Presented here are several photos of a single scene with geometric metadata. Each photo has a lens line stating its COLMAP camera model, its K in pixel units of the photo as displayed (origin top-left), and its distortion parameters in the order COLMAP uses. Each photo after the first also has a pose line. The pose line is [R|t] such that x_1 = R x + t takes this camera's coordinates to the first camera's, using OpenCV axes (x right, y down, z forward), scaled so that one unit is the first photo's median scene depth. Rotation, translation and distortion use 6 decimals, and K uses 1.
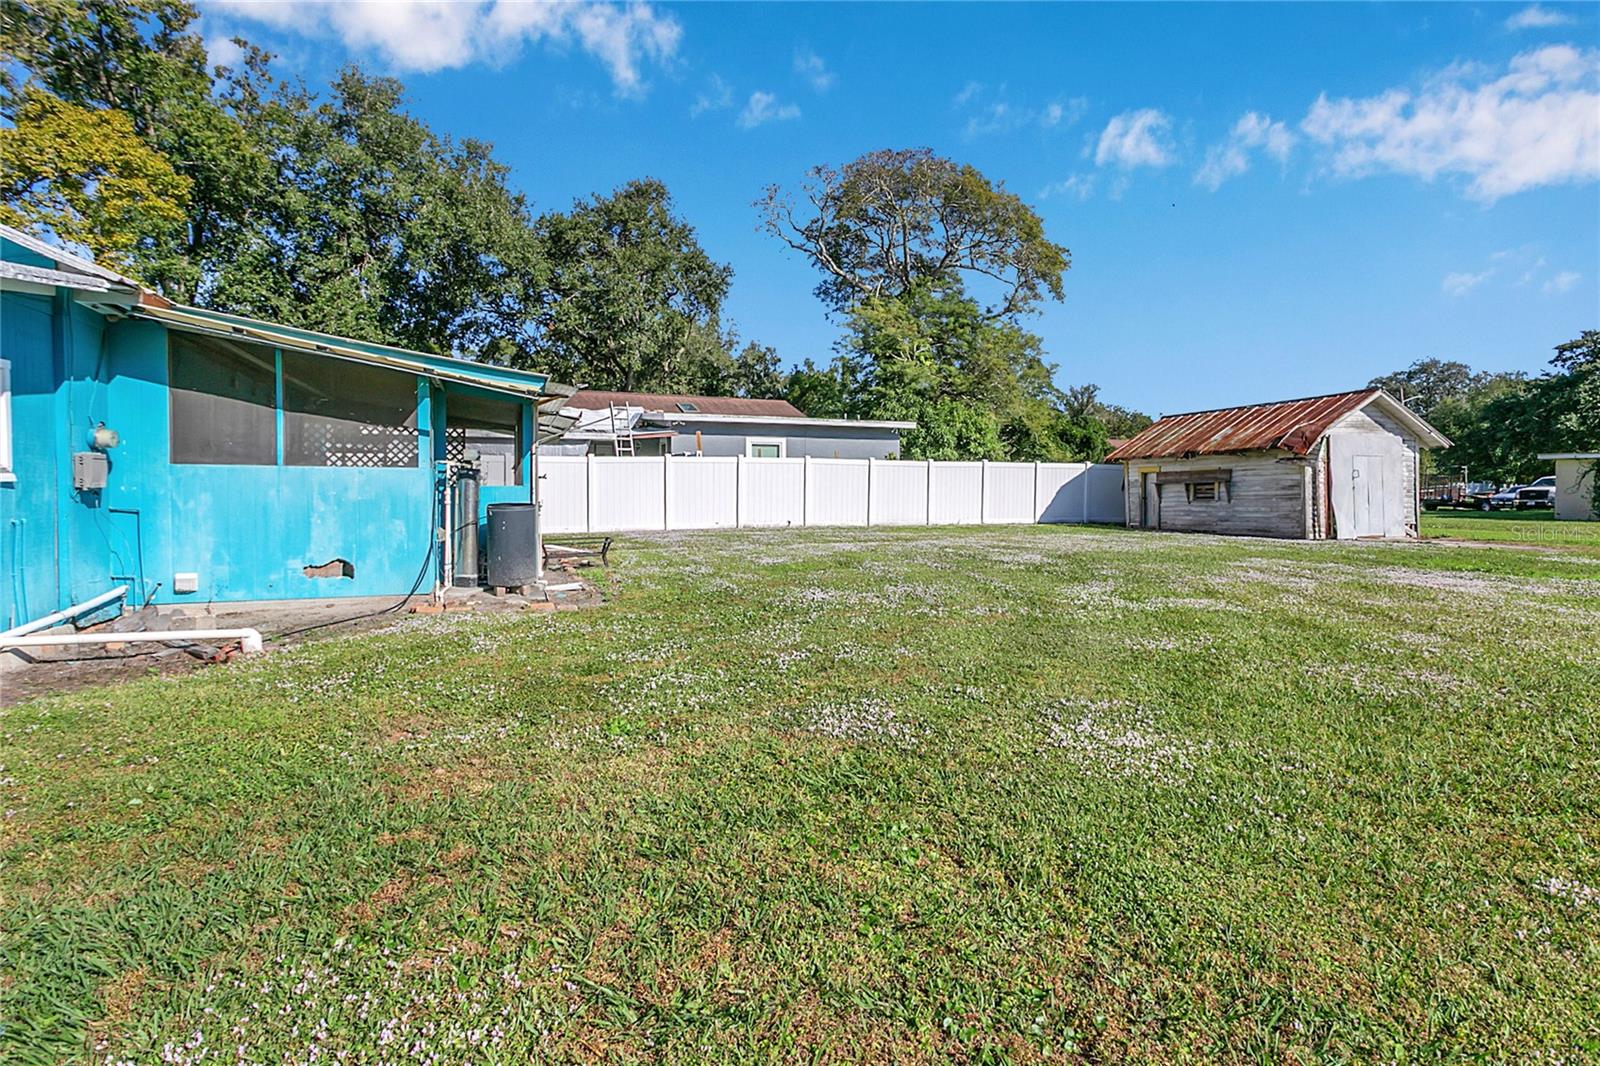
lens RADIAL K [[783.2, 0, 815.2], [0, 783.2, 508.2], [0, 0, 1]] dist [0.001649, 0.001235]
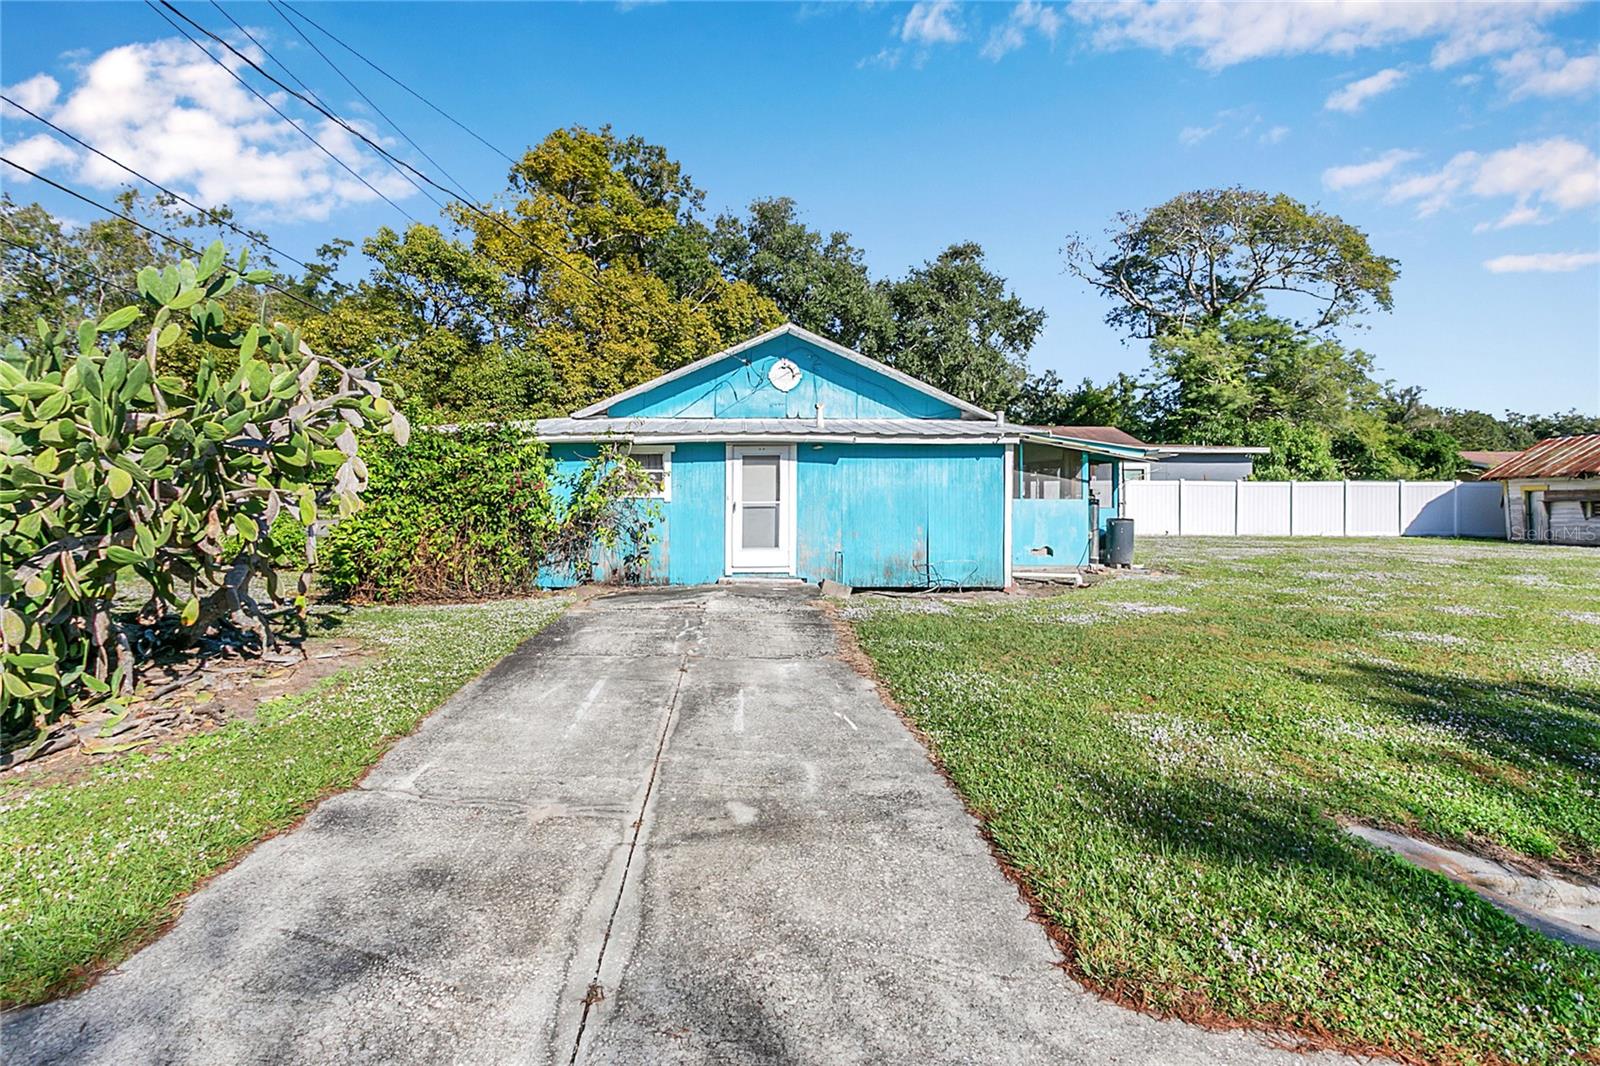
lens RADIAL K [[745.6, 0, 797.8], [0, 745.6, 492.2], [0, 0, 1]] dist [0.000326, 0.008094]
pose [[0.942743, -0.006271, -0.333463, -0.099901], [-0.005231, 0.999422, -0.033584, -0.001771], [0.333480, 0.033405, 0.942165, -0.169785]]
